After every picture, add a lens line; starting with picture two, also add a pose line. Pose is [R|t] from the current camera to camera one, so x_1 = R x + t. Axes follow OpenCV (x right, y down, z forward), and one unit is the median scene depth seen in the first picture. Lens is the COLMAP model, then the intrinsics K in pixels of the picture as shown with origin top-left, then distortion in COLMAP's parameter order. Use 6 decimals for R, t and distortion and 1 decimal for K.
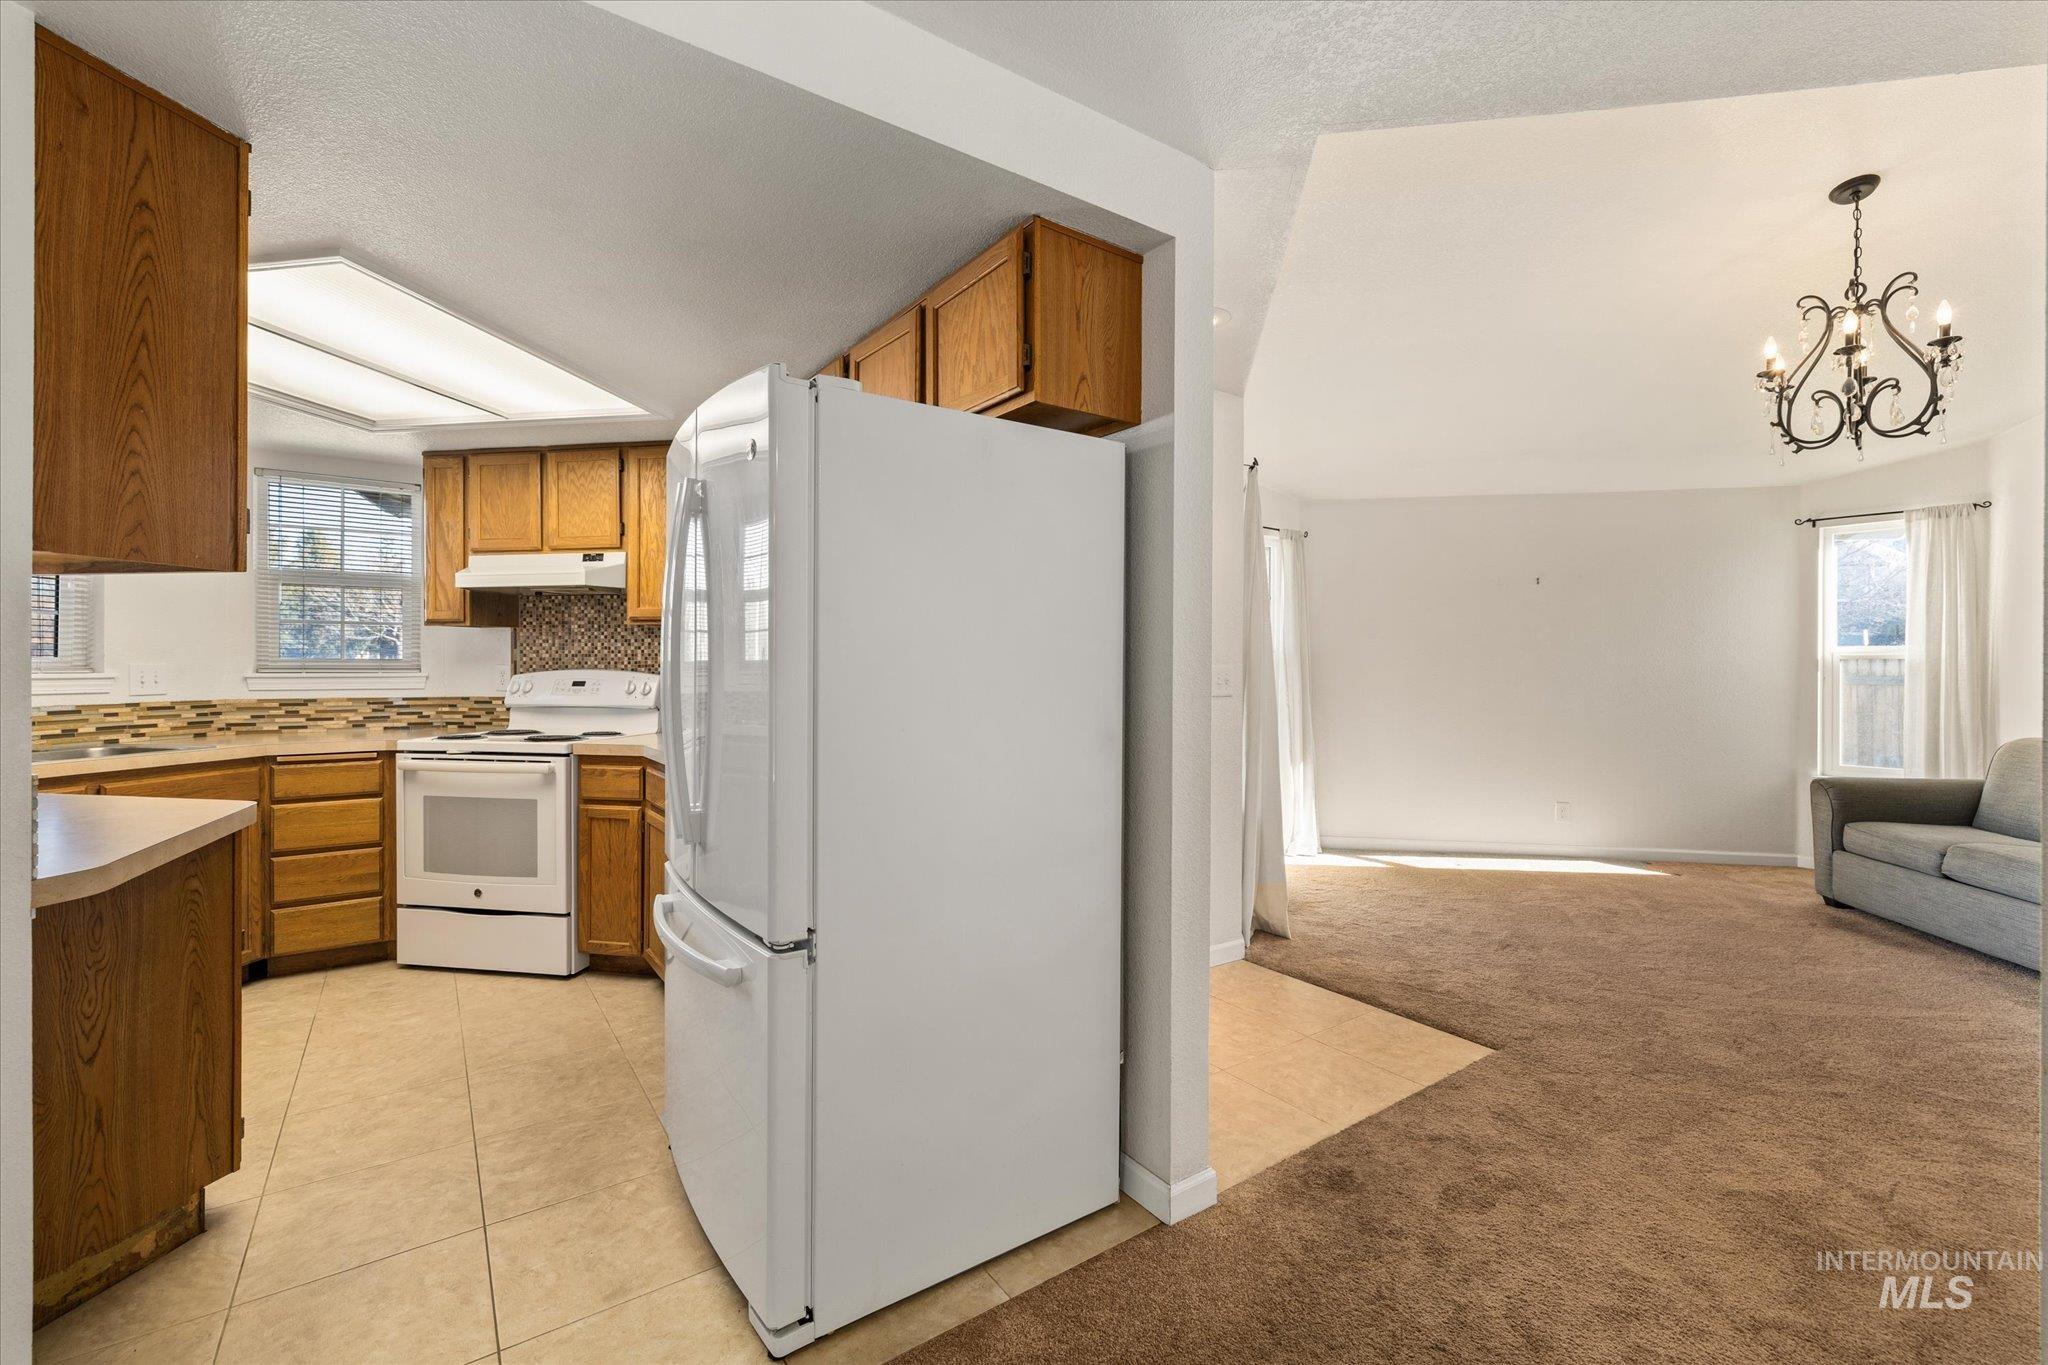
lens RADIAL K [[860.5, 0, 1019.3], [0, 860.5, 667.2], [0, 0, 1]] dist [0.001758, 0.000227]
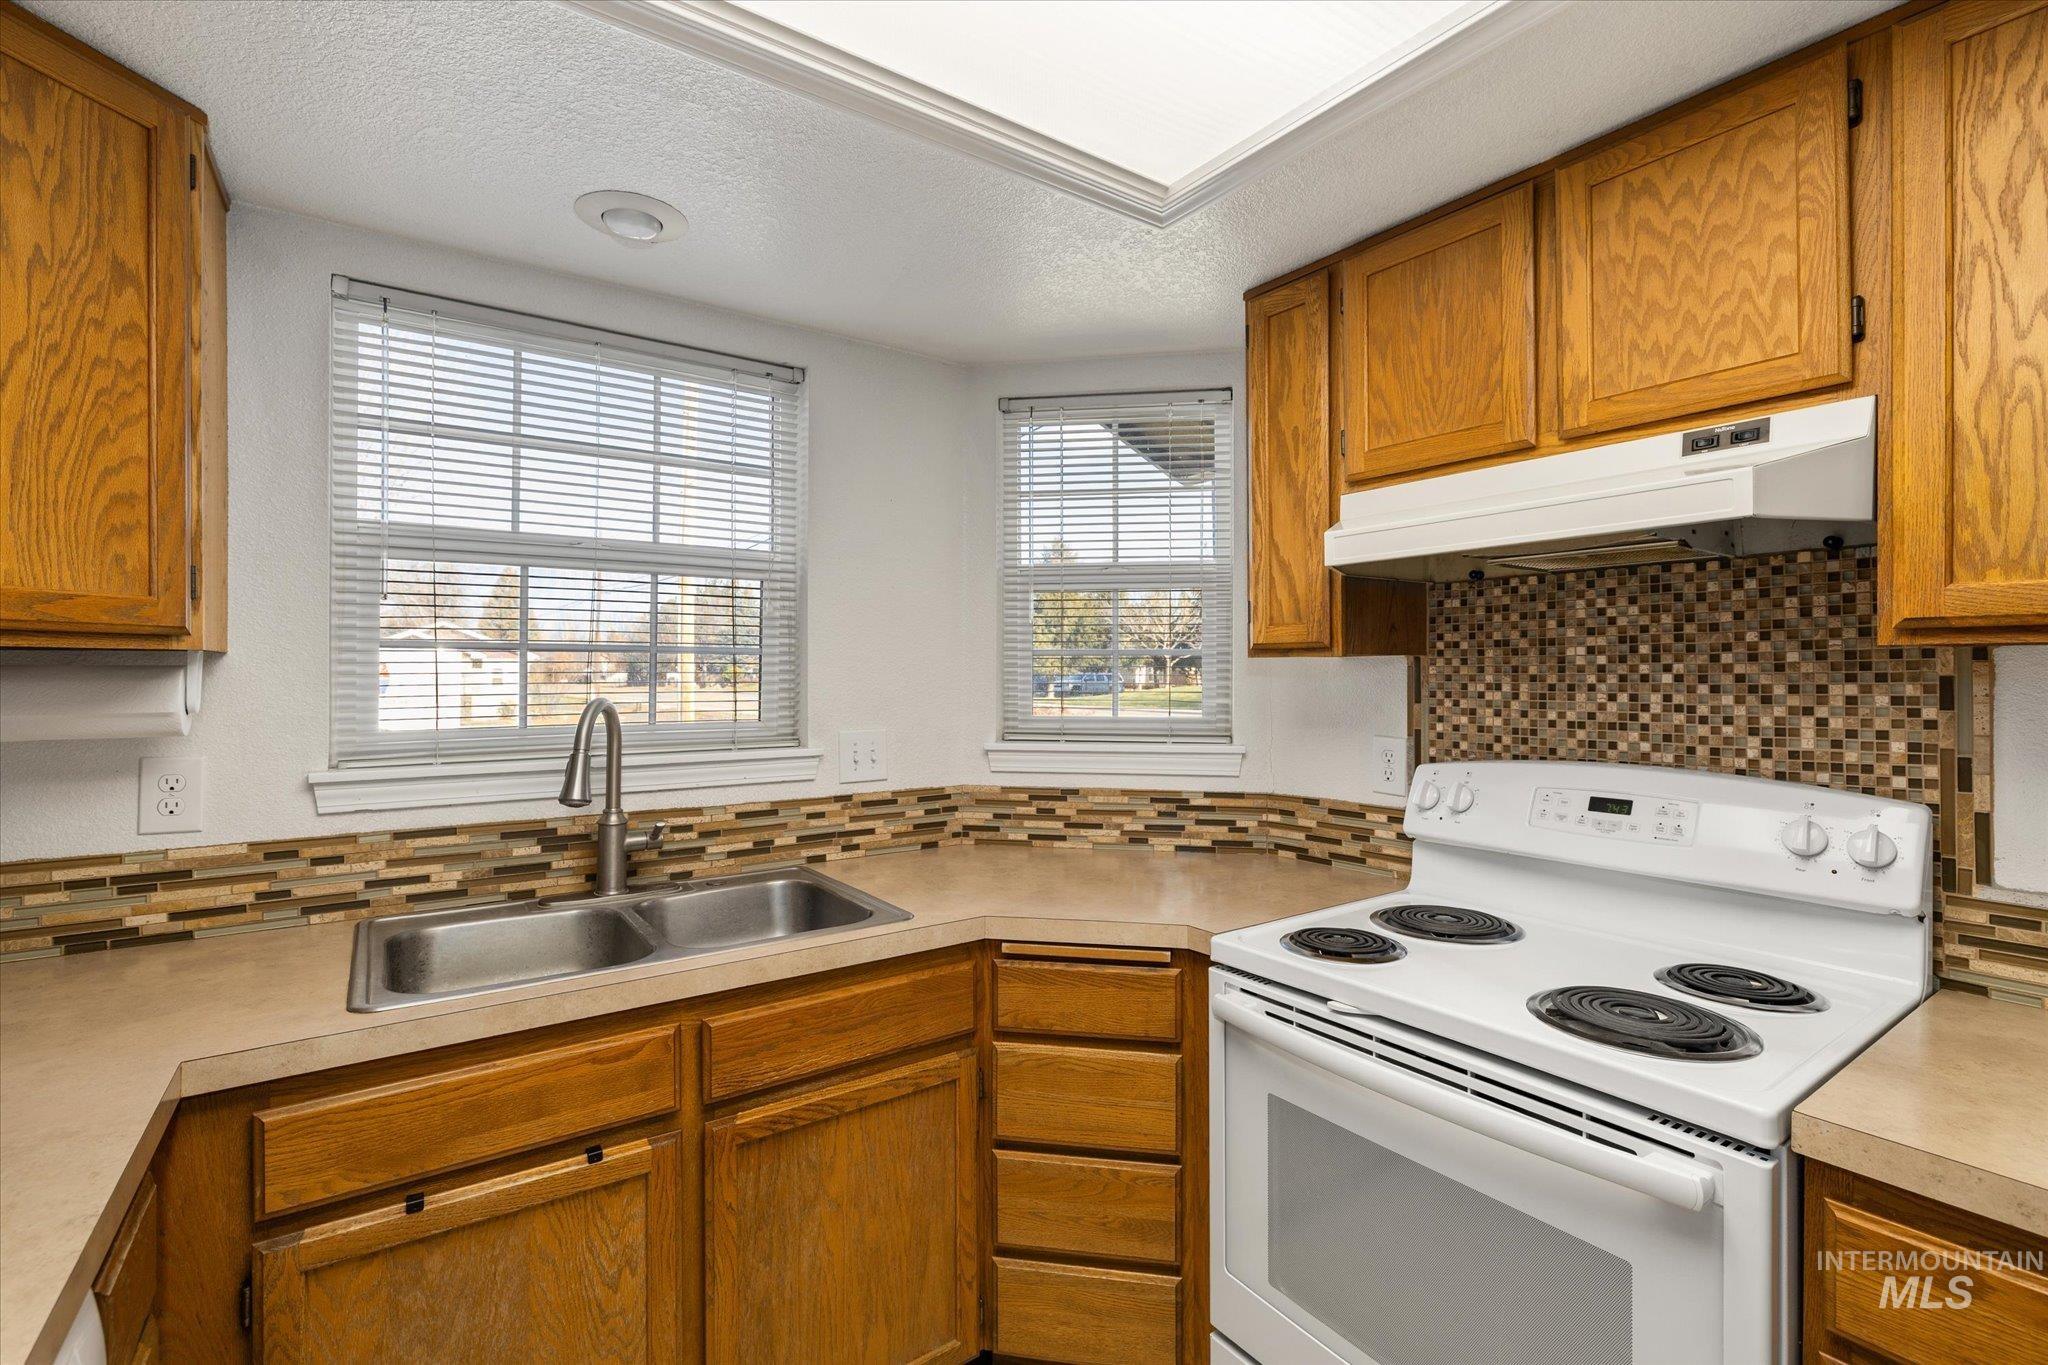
lens RADIAL K [[913.9, 0, 1014.5], [0, 913.9, 672.5], [0, 0, 1]] dist [-0.003886, 0.000581]
pose [[0.703679, -0.003241, -0.710511, -0.467400], [-0.000124, 0.999989, -0.004684, -0.041455], [0.710518, 0.003384, 0.703671, 0.611216]]
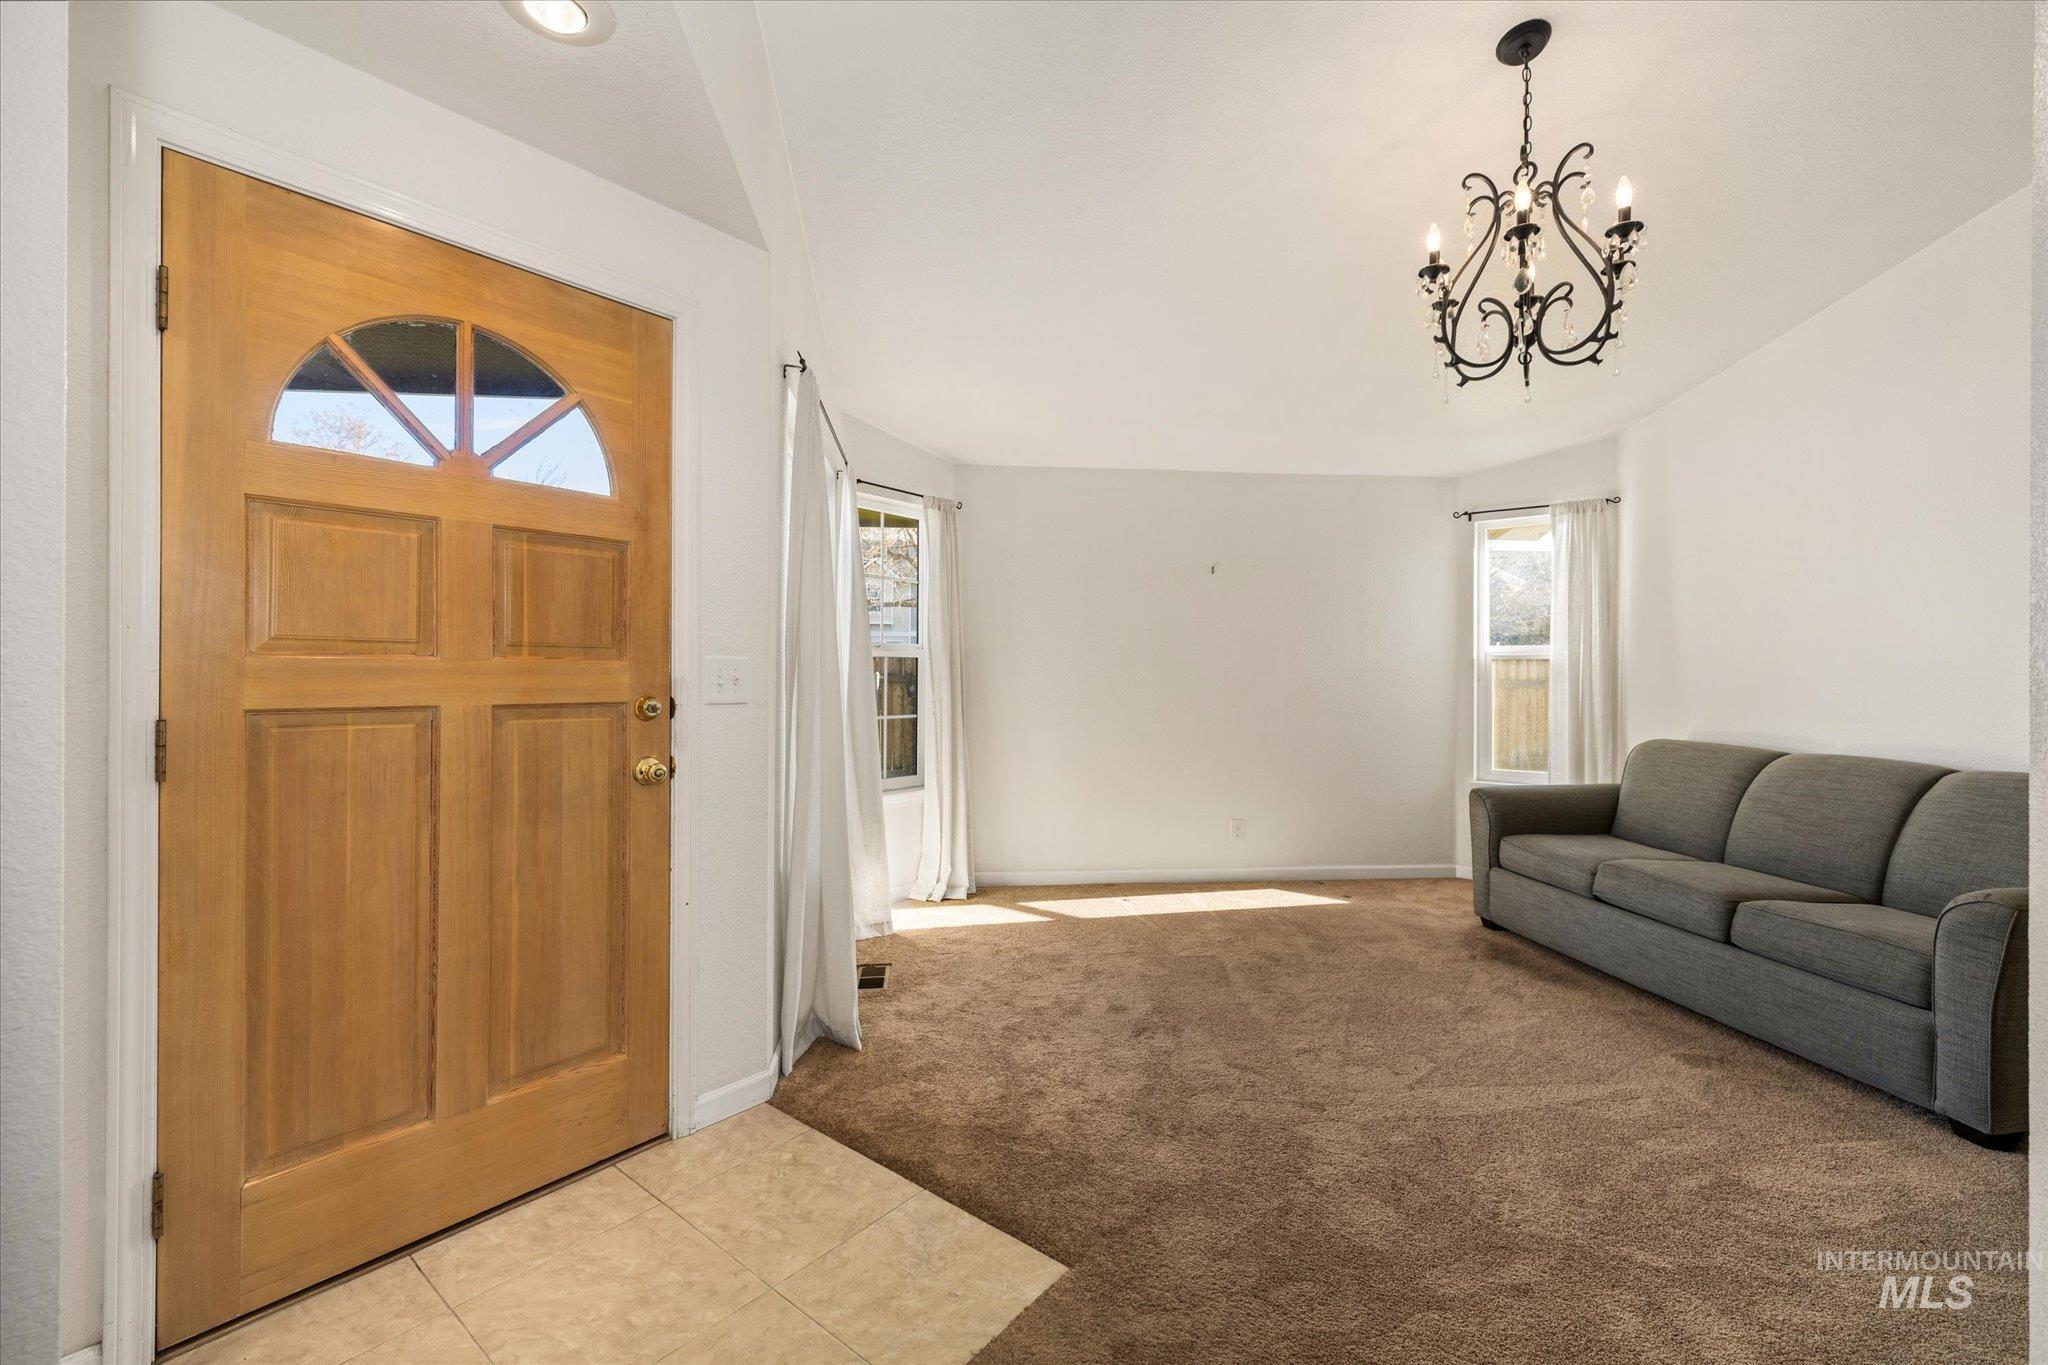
lens RADIAL K [[861.0, 0, 1017.2], [0, 861.0, 675.3], [0, 0, 1]] dist [0.002129, 0.000358]
pose [[0.963830, -0.000502, 0.266519, 0.278301], [0.000753, 0.999999, -0.000838, 0.013436], [-0.266518, 0.001009, 0.963829, 0.323380]]
